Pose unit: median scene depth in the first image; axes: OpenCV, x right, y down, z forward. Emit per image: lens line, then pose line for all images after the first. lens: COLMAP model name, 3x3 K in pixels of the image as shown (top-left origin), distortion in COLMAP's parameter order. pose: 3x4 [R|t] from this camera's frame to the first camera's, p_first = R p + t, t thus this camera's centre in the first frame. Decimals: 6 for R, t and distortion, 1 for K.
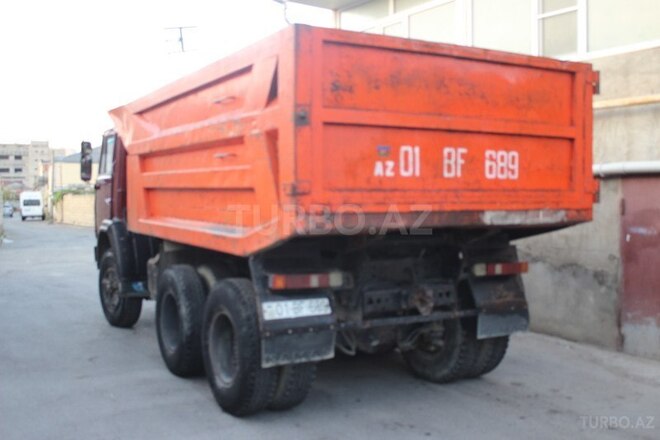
lens RADIAL K [[676.2, 0, 330.0], [0, 676.2, 220.0], [0, 0, 1]] dist [-0.003203, -0.000553]
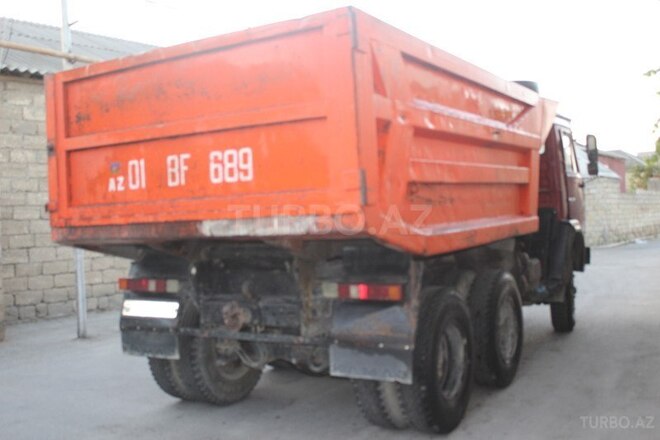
lens RADIAL K [[676.2, 0, 330.0], [0, 676.2, 220.0], [0, 0, 1]] dist [-0.003203, -0.000553]
pose [[0.487532, -0.015192, -0.872973, 1.096499], [0.014770, 0.999849, -0.009152, -0.003556], [0.872980, -0.008432, 0.487683, 0.715062]]
